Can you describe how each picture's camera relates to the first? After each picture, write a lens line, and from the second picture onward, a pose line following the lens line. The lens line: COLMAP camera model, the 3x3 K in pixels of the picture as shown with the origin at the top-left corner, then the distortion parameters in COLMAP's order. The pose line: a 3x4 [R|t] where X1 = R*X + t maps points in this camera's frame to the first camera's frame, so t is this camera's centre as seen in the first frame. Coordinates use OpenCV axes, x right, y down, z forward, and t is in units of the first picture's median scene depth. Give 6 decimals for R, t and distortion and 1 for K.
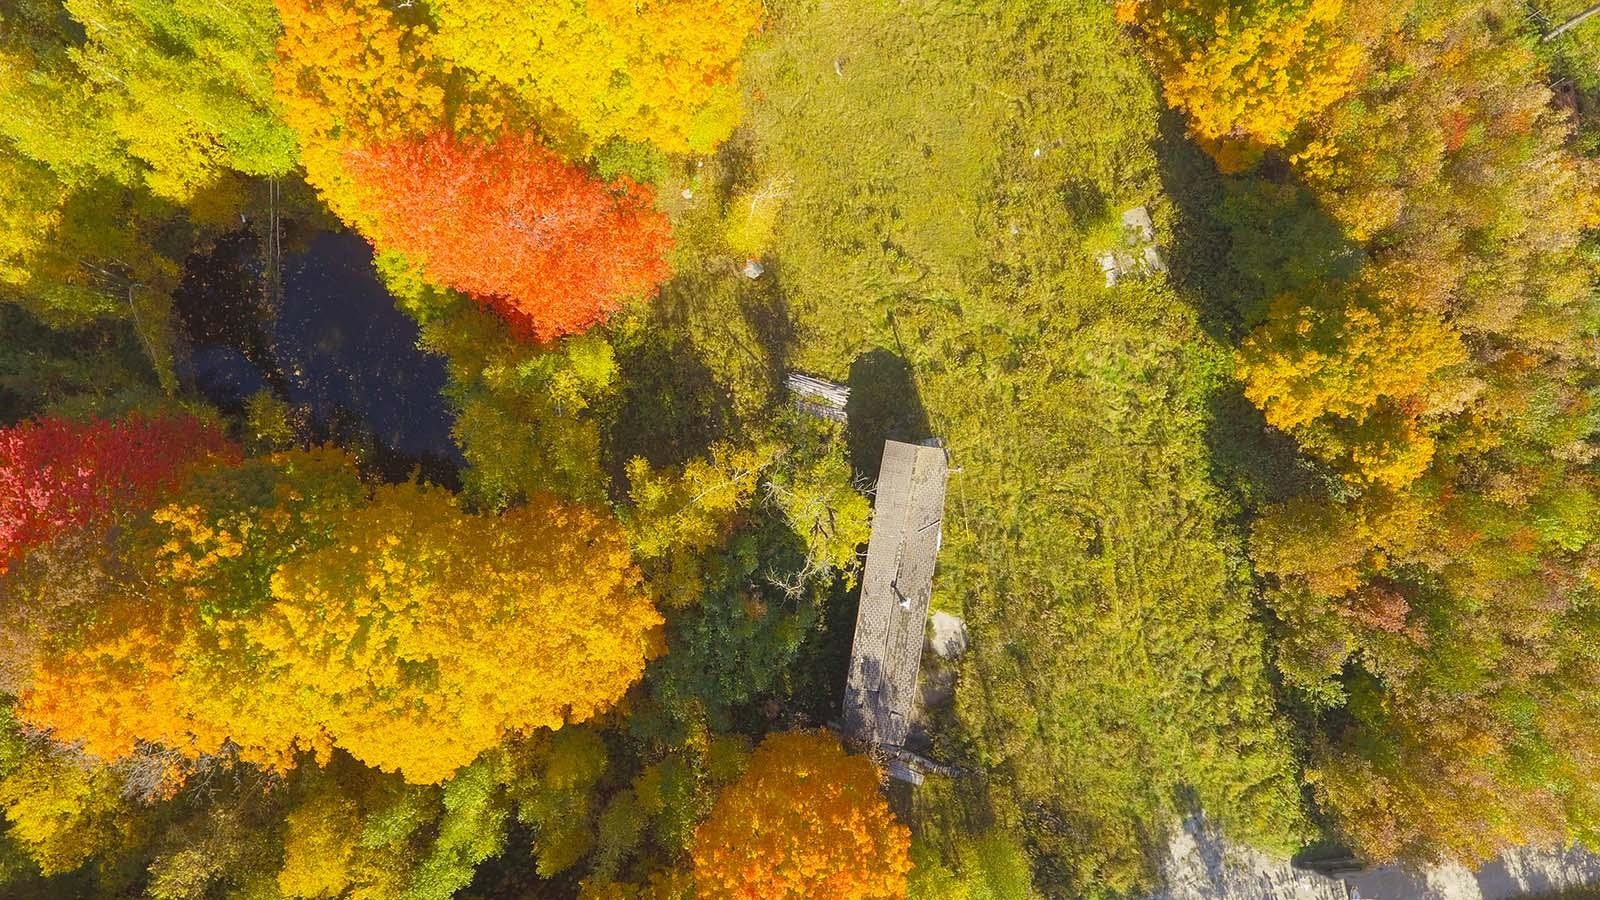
lens RADIAL K [[925.0, 0, 800.0], [0, 925.0, 450.0], [0, 0, 1]] dist [-0.003930, -0.000863]
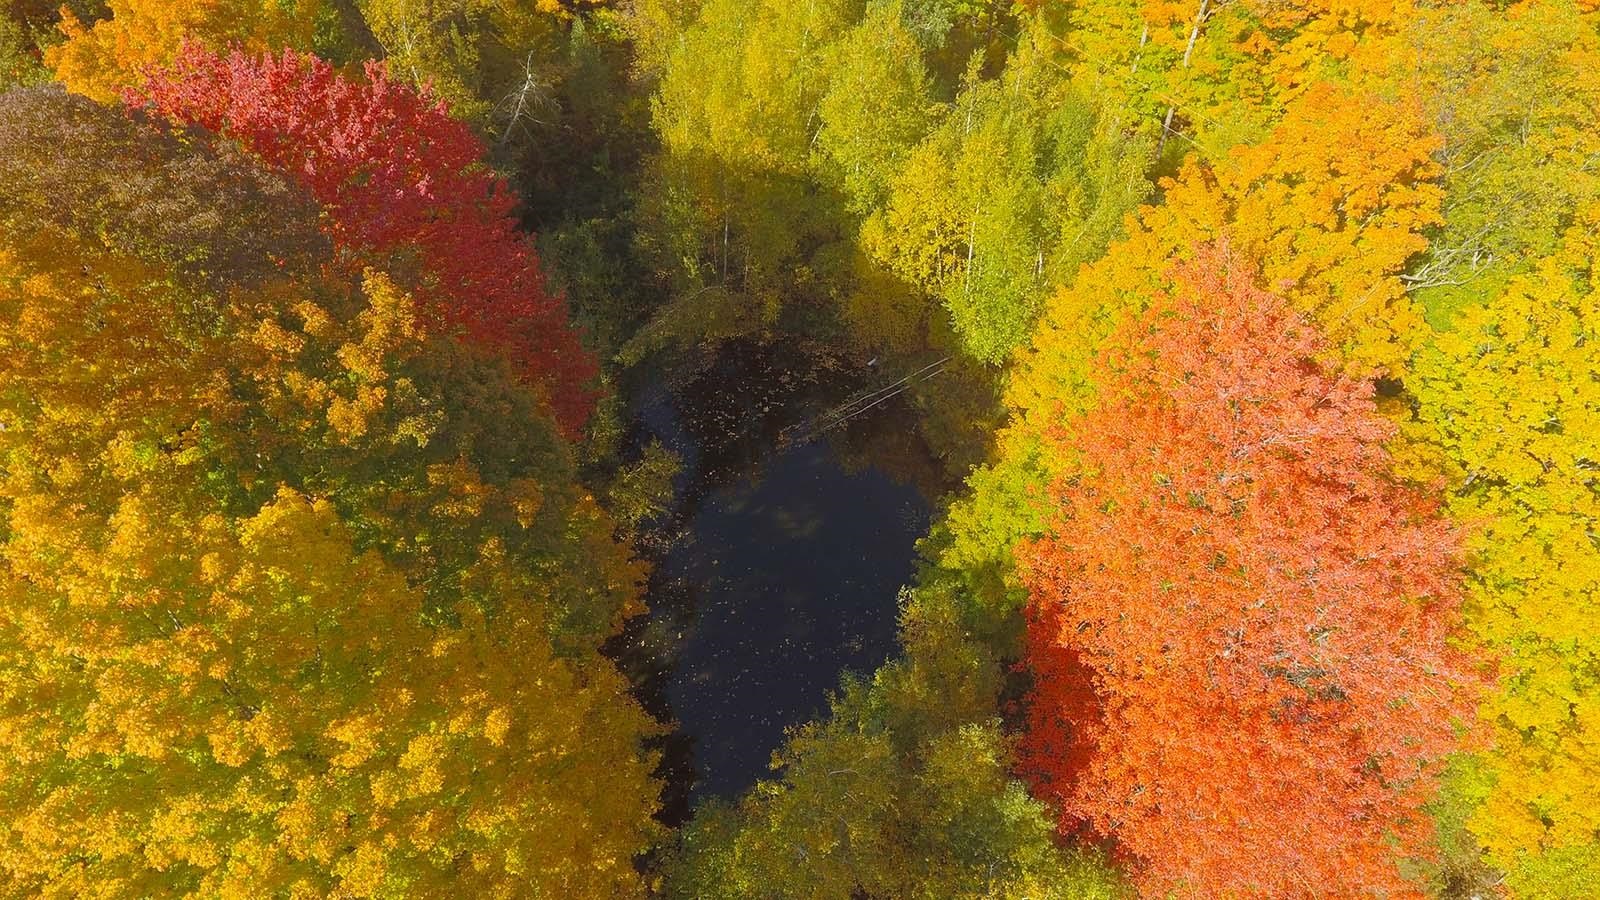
lens RADIAL K [[925.0, 0, 800.0], [0, 925.0, 450.0], [0, 0, 1]] dist [-0.003930, -0.000863]
pose [[0.507554, 0.658609, -0.555538, -0.251569], [-0.860408, 0.421606, -0.286263, 0.053524], [0.045683, 0.623283, 0.780661, 0.658653]]
